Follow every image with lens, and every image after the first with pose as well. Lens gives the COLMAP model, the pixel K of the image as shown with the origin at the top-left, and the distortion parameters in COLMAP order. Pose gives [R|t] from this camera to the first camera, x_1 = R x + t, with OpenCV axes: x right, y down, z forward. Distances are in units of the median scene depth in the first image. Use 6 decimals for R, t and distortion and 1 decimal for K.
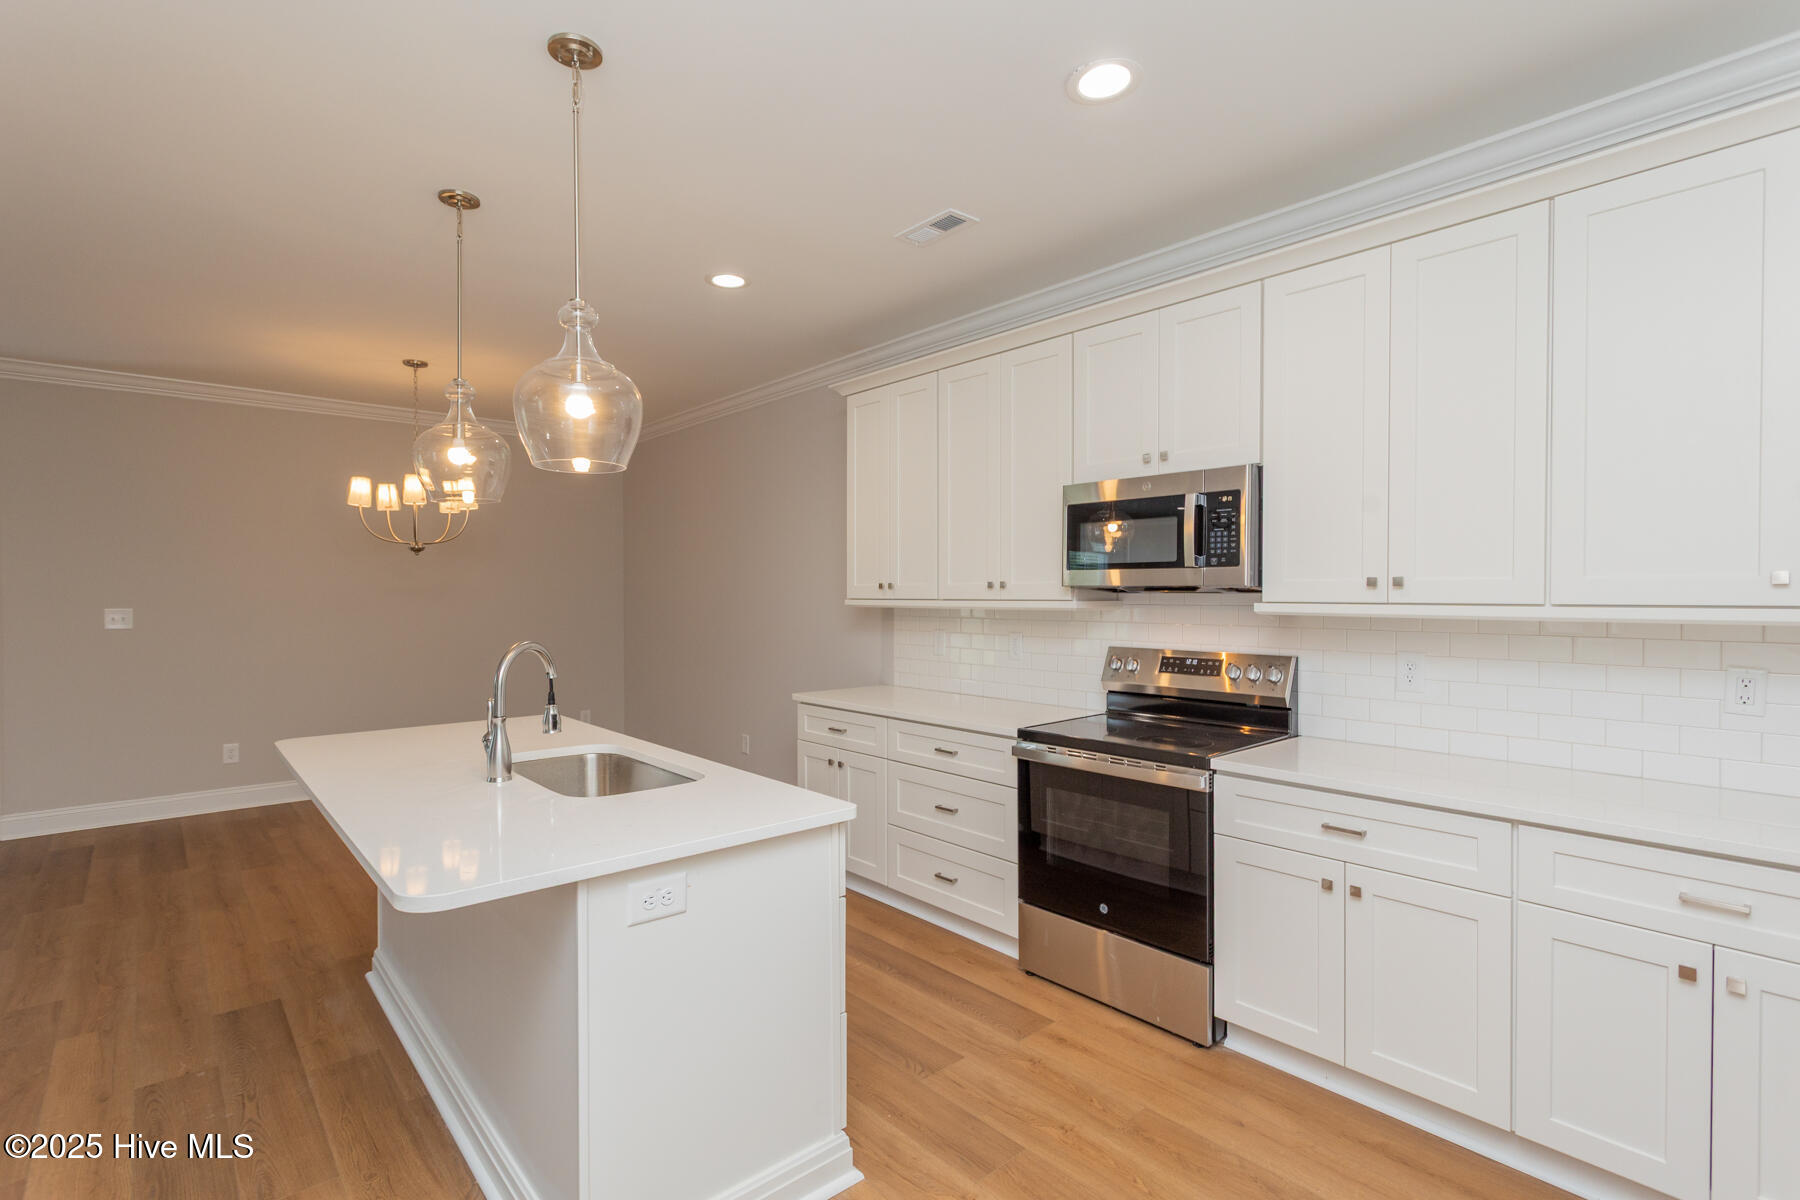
lens RADIAL K [[851.9, 0, 899.0], [0, 851.9, 609.3], [0, 0, 1]] dist [-0.000017, 0.001760]
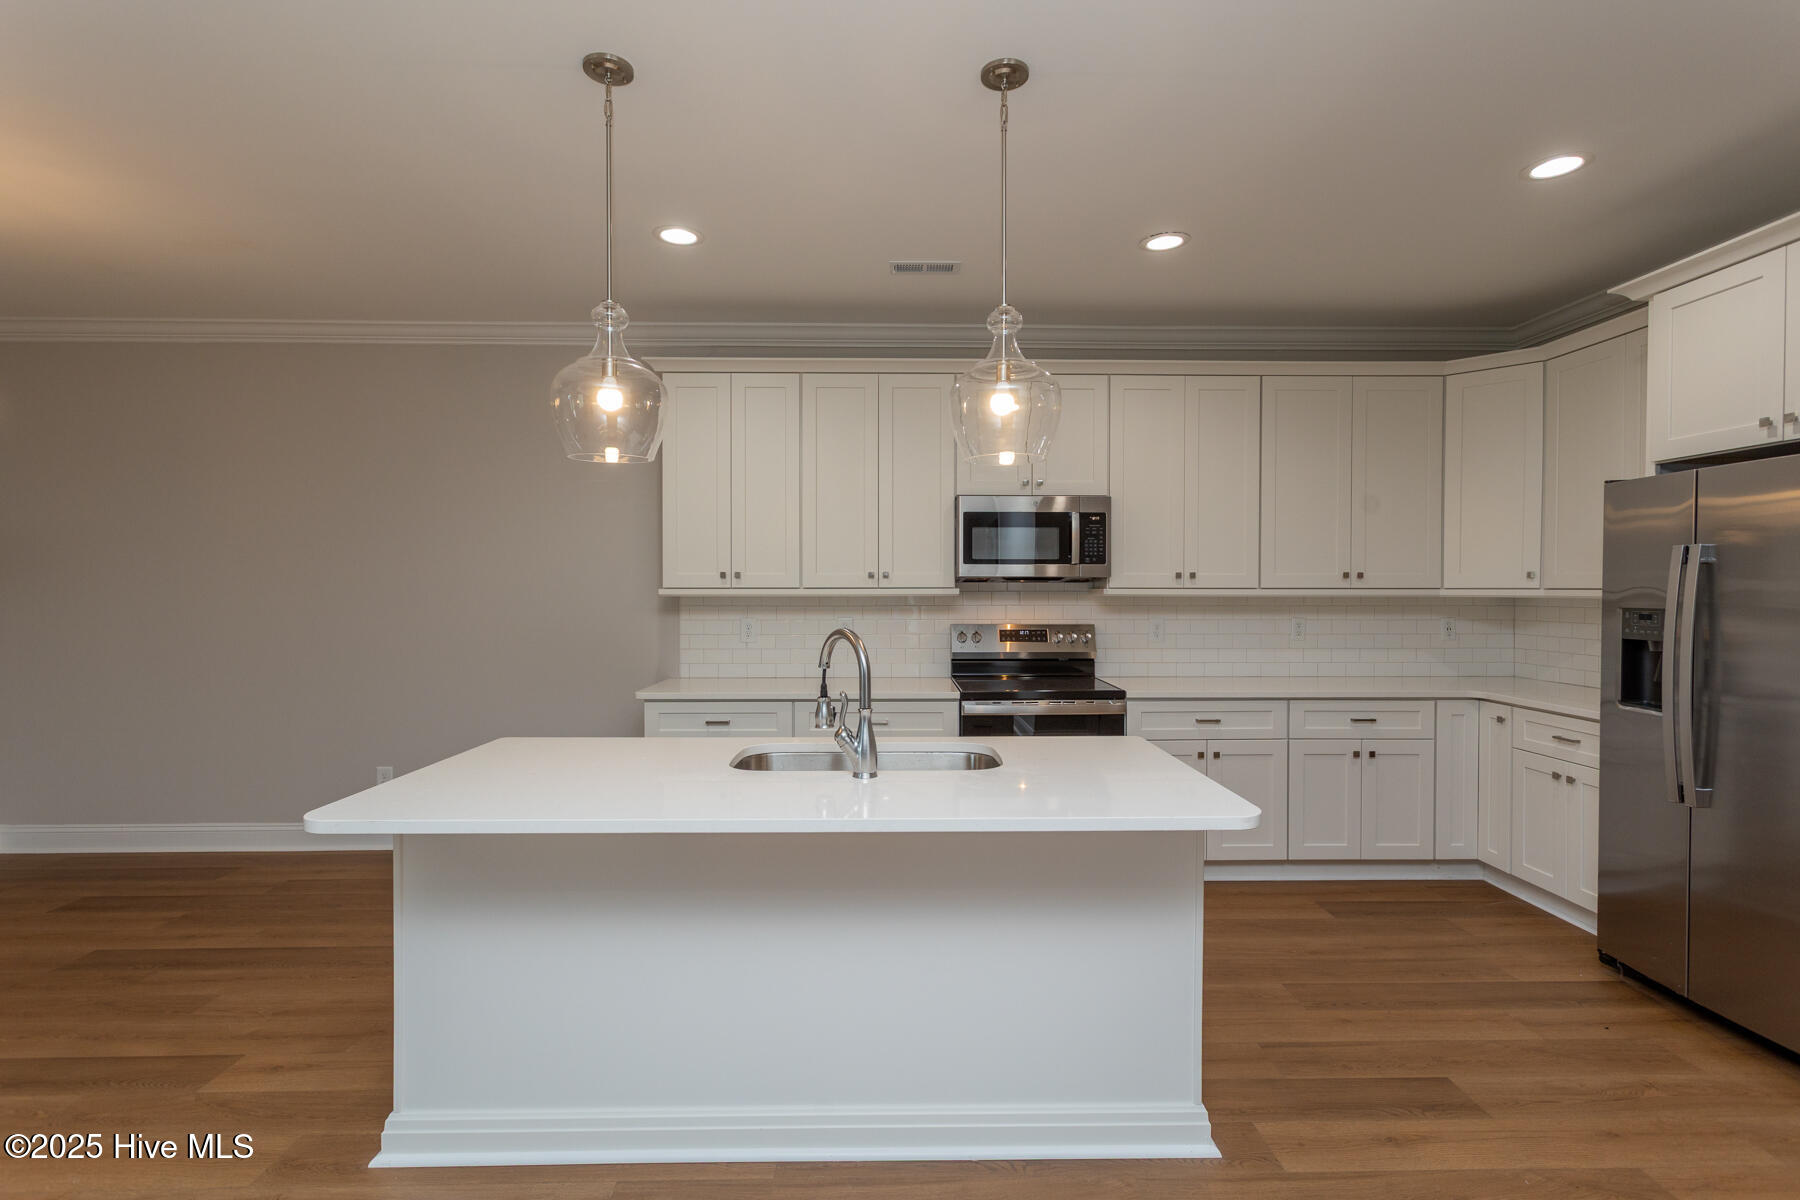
lens RADIAL K [[851.9, 0, 909.0], [0, 851.9, 605.7], [0, 0, 1]] dist [-0.000017, 0.001760]
pose [[0.642884, -0.016570, 0.765784, -0.864483], [0.014202, 0.999852, 0.009712, 0.002829], [-0.765832, 0.004632, 0.643024, 0.269779]]
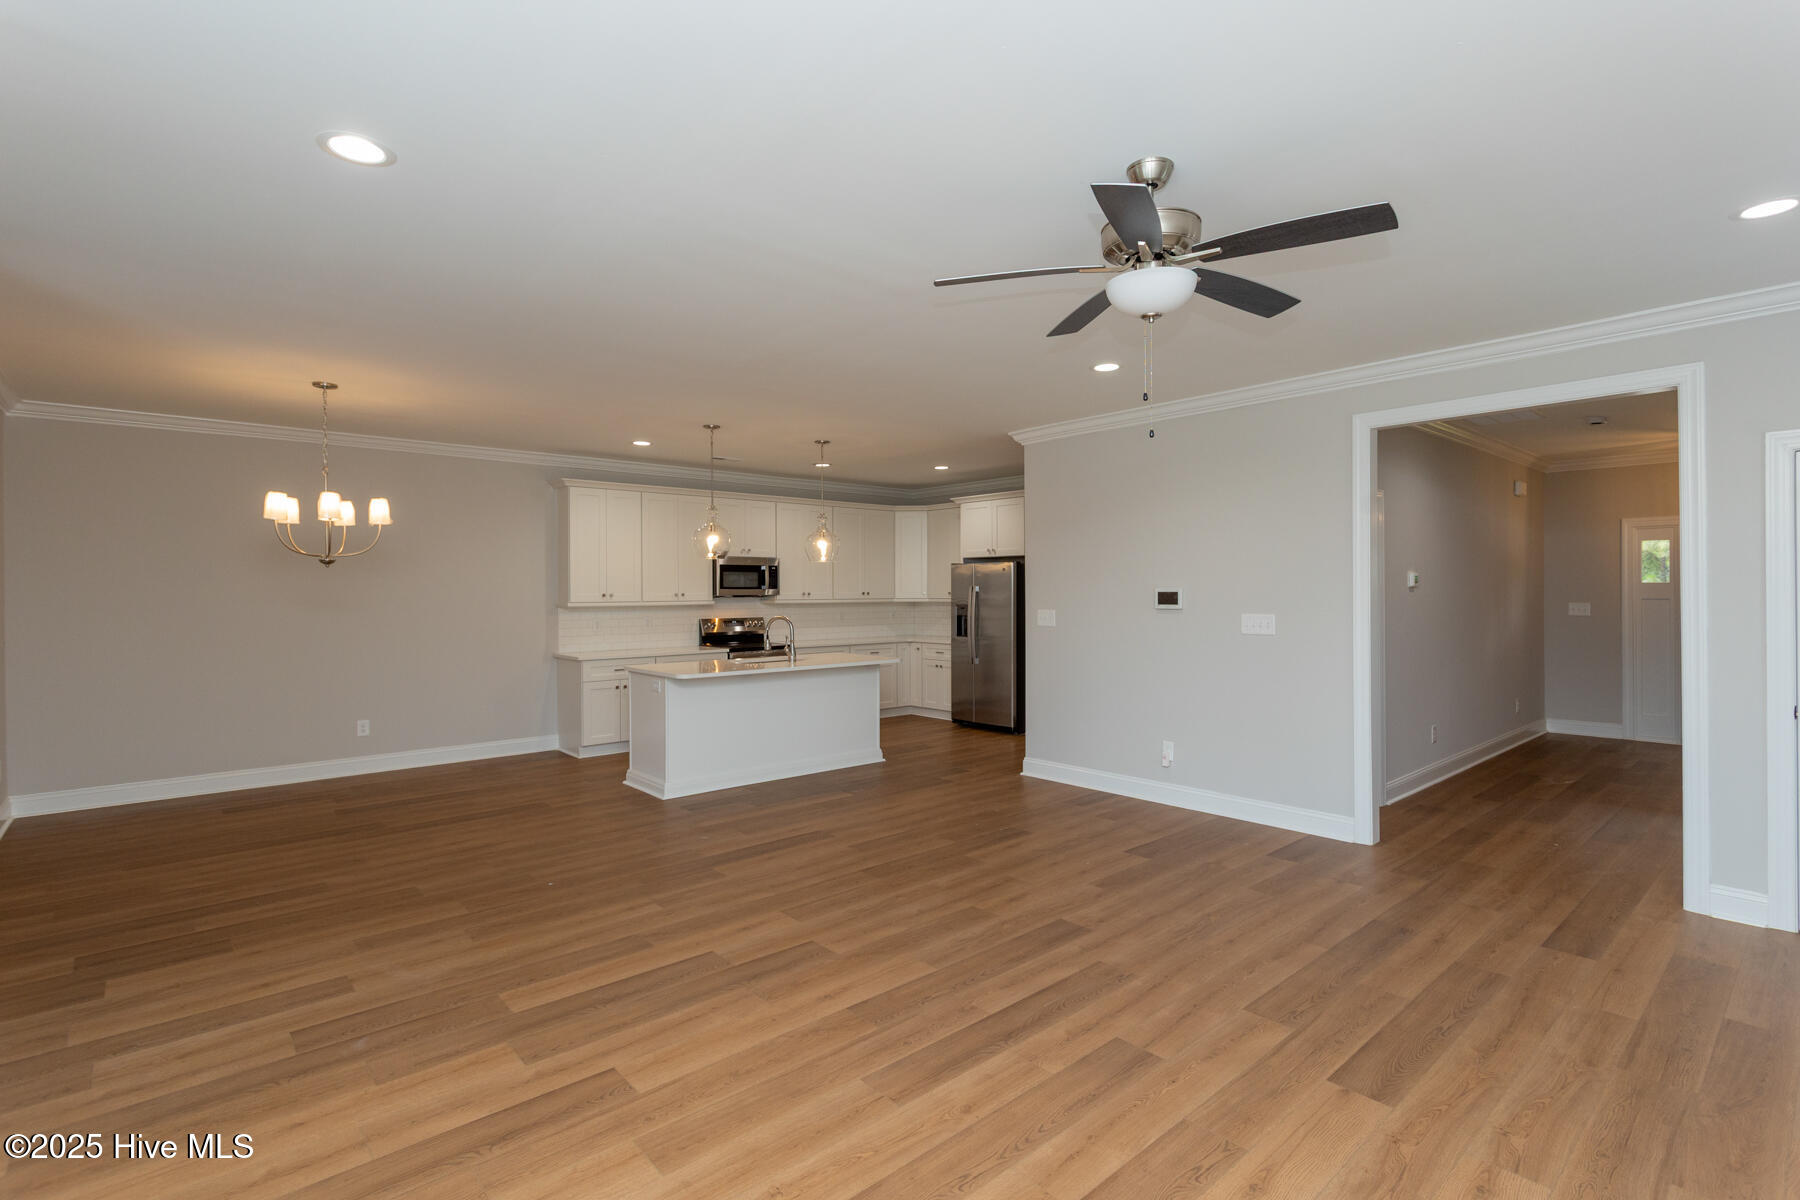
lens RADIAL K [[851.9, 0, 910.6], [0, 851.9, 590.4], [0, 0, 1]] dist [-0.000017, 0.001760]
pose [[-0.006264, 0.002460, 0.999977, -2.575329], [0.025199, 0.999680, -0.002302, -0.021840], [-0.999663, 0.025184, -0.006324, 0.451063]]
